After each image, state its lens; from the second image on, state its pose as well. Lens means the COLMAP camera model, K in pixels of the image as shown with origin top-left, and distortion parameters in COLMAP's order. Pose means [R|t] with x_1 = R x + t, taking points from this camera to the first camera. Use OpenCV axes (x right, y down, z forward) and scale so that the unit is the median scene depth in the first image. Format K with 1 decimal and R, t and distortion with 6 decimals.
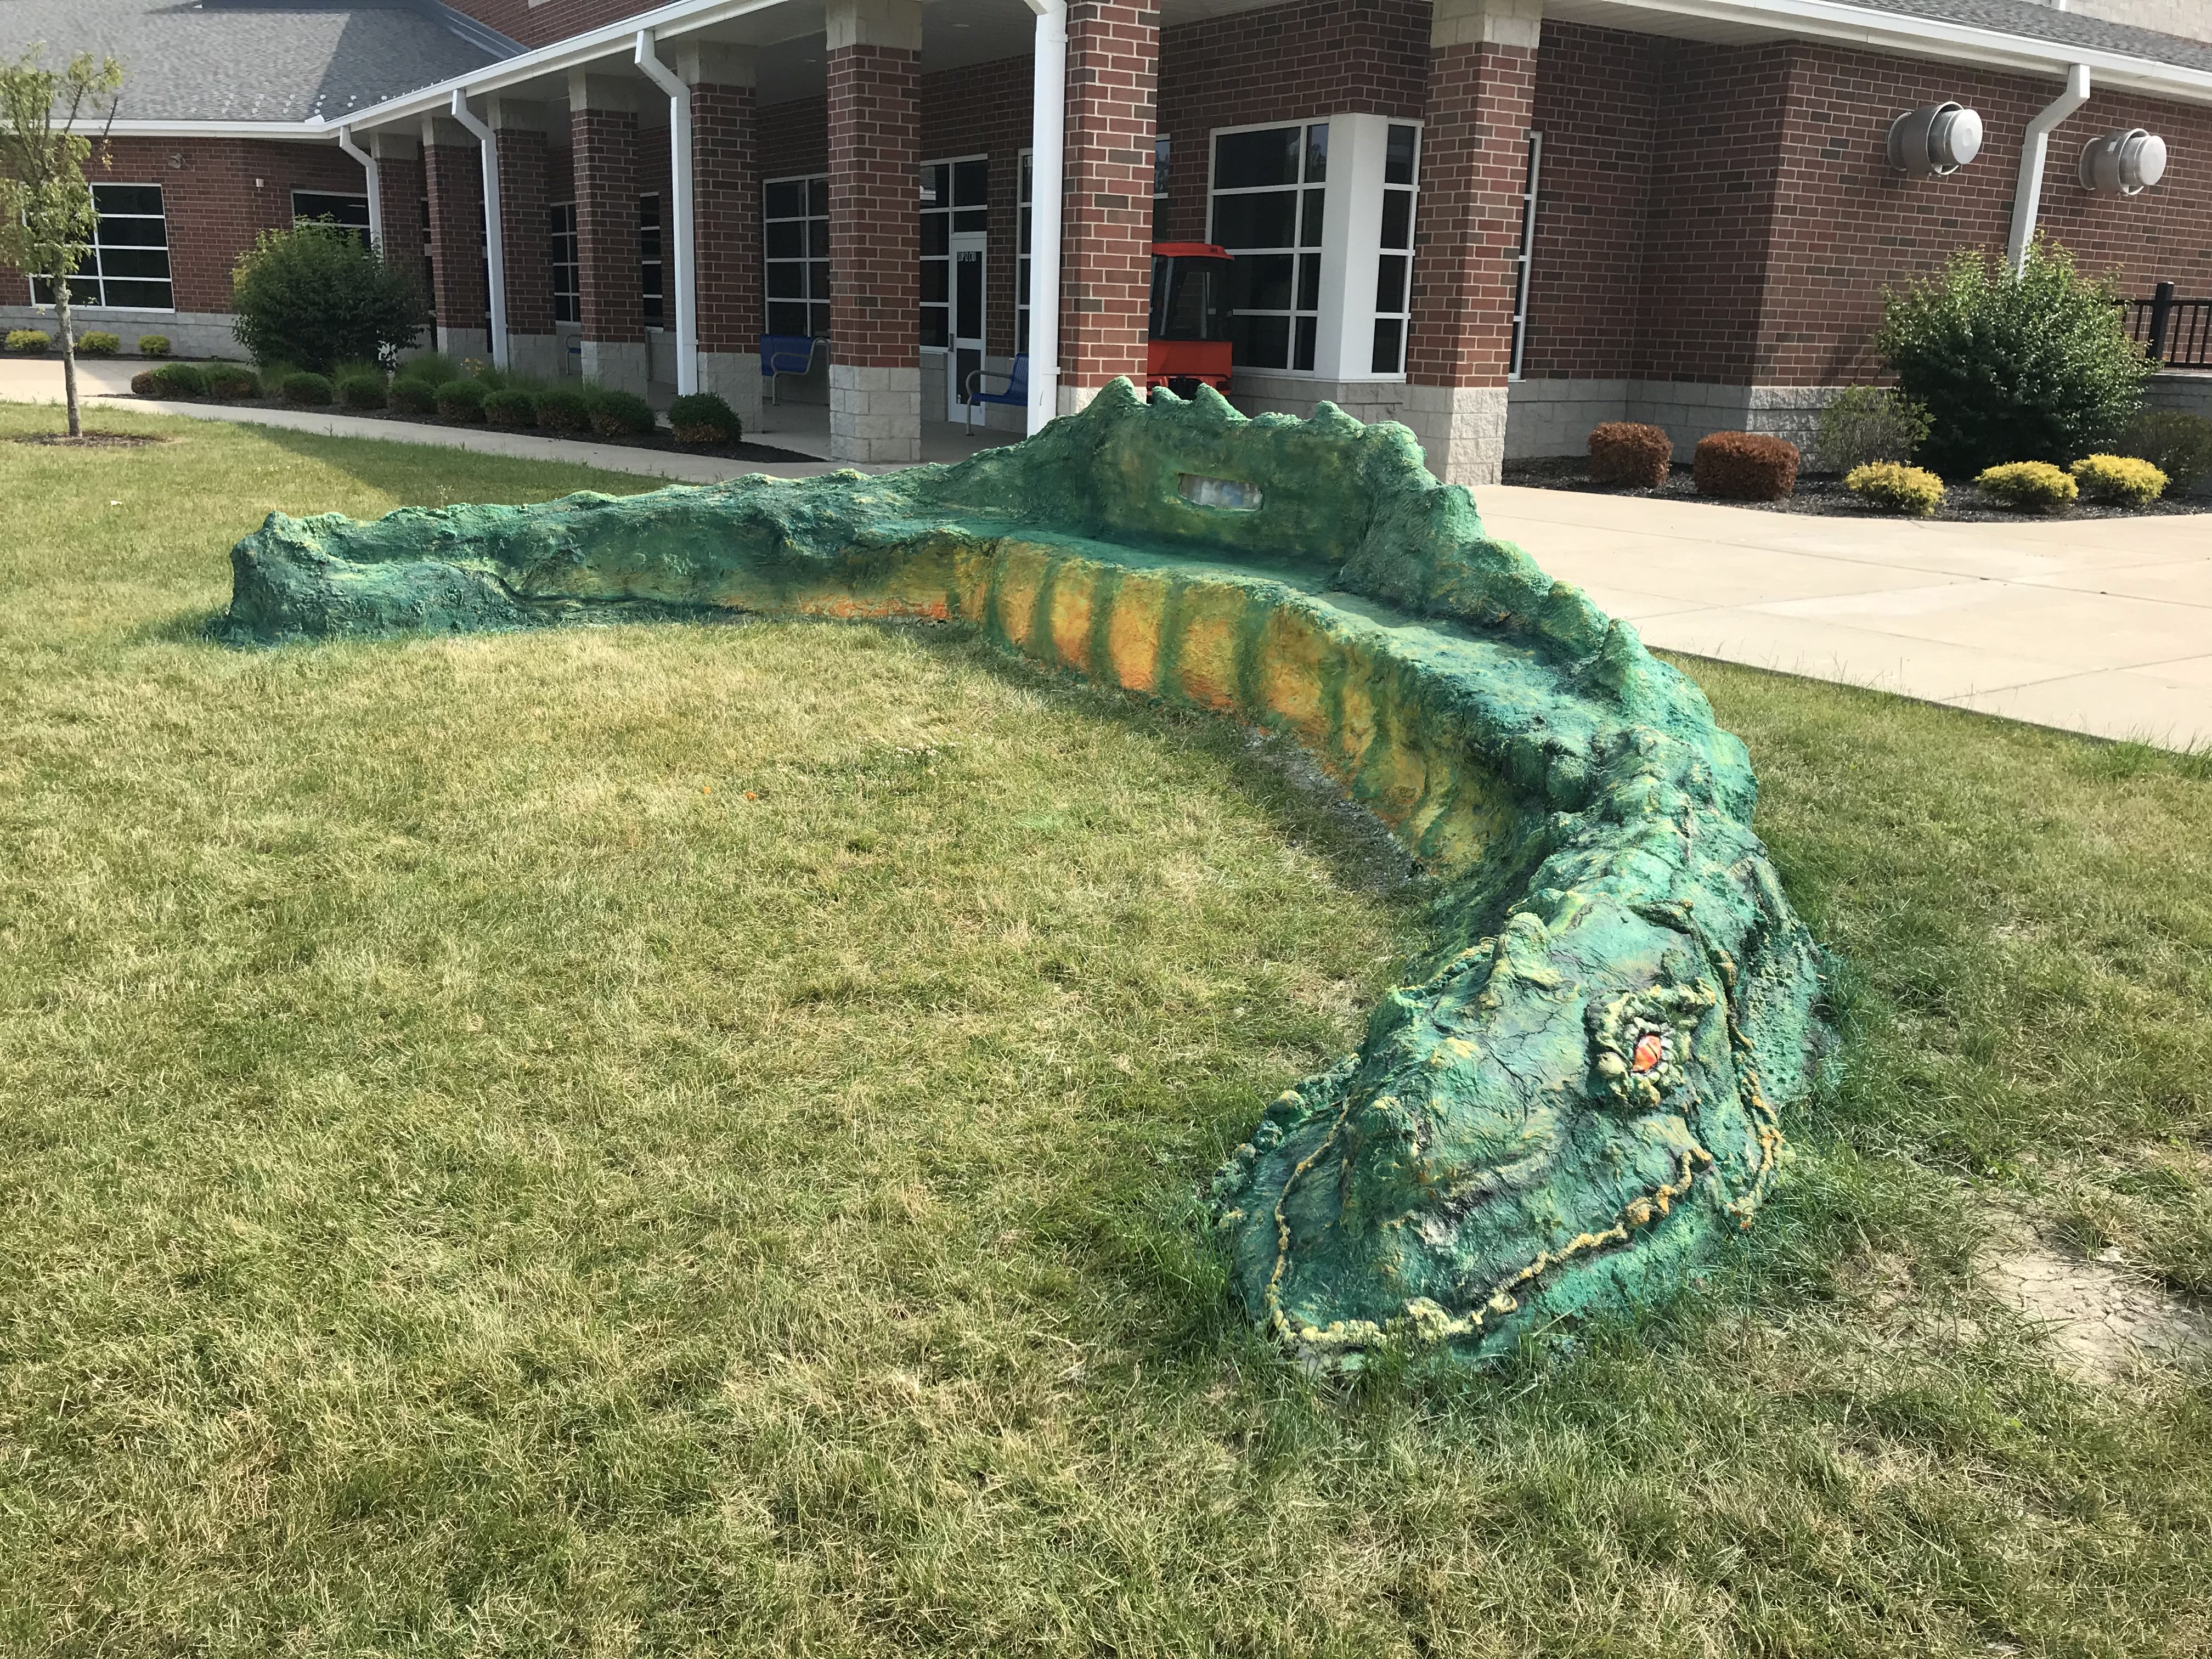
lens RADIAL K [[1824.1, 0, 1103.0], [0, 1824.1, 827.0], [0, 0, 1]] dist [0.010317, 0.019379]
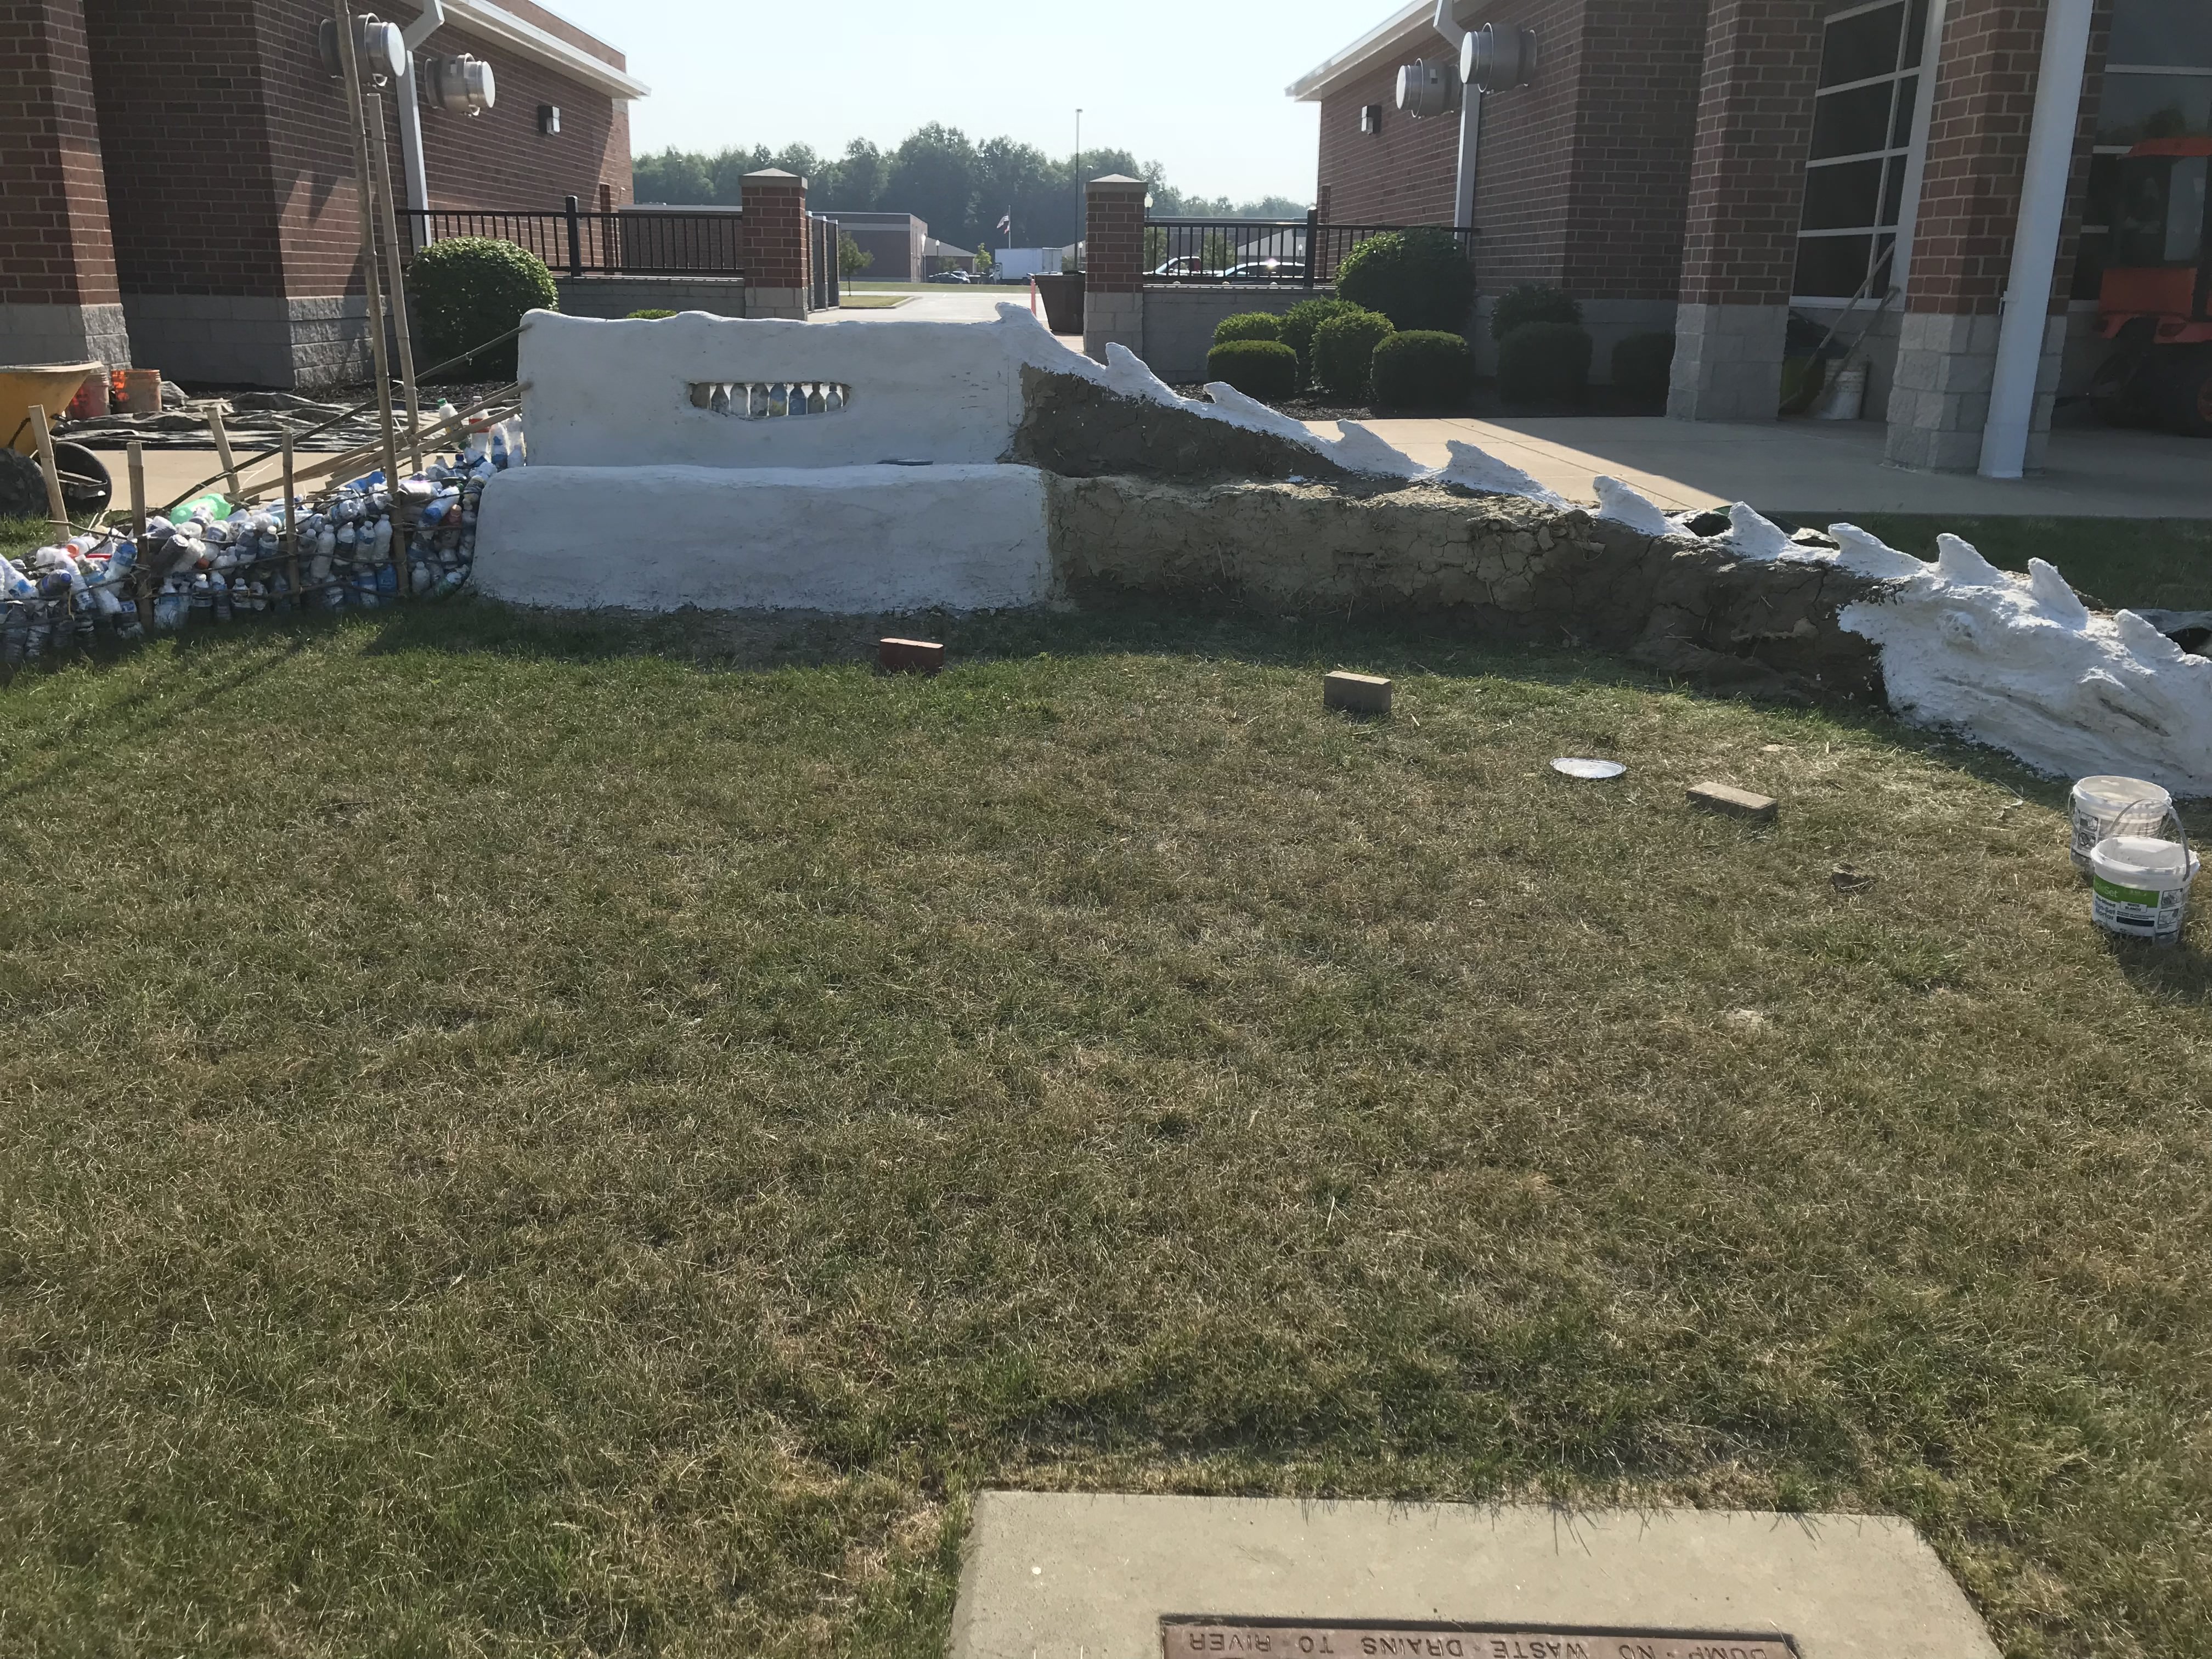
lens RADIAL K [[1824.1, 0, 1093.2], [0, 1824.1, 817.7], [0, 0, 1]] dist [0.010317, 0.019379]
pose [[0.495921, -0.267190, 0.826239, -0.332670], [0.235659, 0.957189, 0.168091, -0.043126], [-0.835779, 0.111351, 0.537656, 0.166161]]
